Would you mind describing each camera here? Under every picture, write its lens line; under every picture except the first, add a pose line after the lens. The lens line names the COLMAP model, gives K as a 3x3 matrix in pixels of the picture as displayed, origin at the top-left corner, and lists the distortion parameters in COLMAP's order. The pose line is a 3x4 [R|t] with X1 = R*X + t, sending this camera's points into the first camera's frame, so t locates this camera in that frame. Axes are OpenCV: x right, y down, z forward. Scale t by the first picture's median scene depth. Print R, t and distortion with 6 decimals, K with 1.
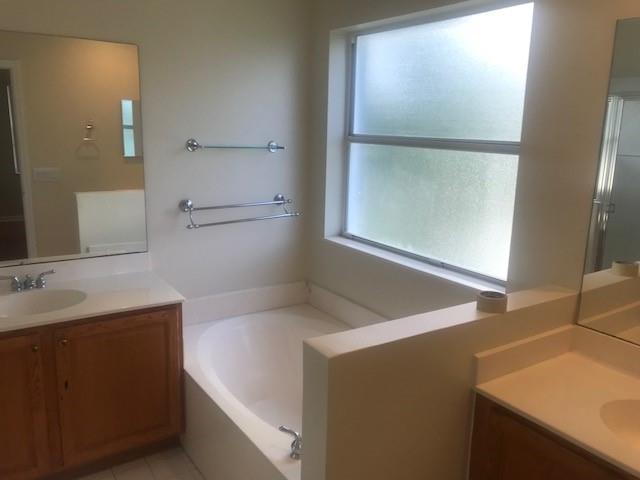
lens RADIAL K [[538.0, 0, 320.0], [0, 538.0, 240.0], [0, 0, 1]] dist [0.047649, -0.003502]
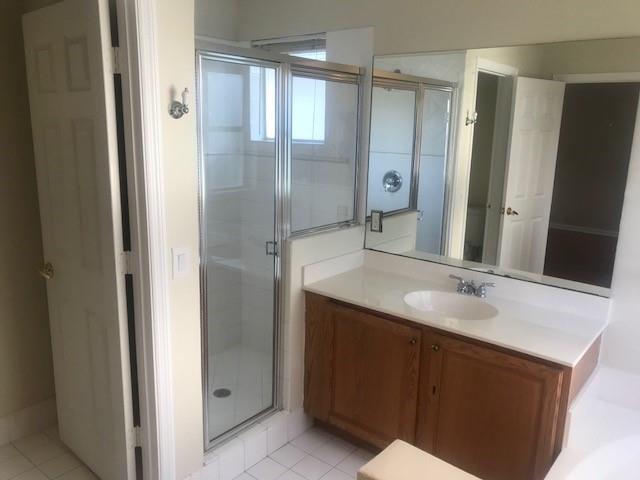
lens RADIAL K [[518.7, 0, 320.0], [0, 518.7, 240.0], [0, 0, 1]] dist [-0.000404, -0.001206]
pose [[0.278547, 0.185245, -0.942388, 0.324506], [-0.220053, 0.967430, 0.125126, -0.076563], [0.934873, 0.172522, 0.310239, 0.429841]]
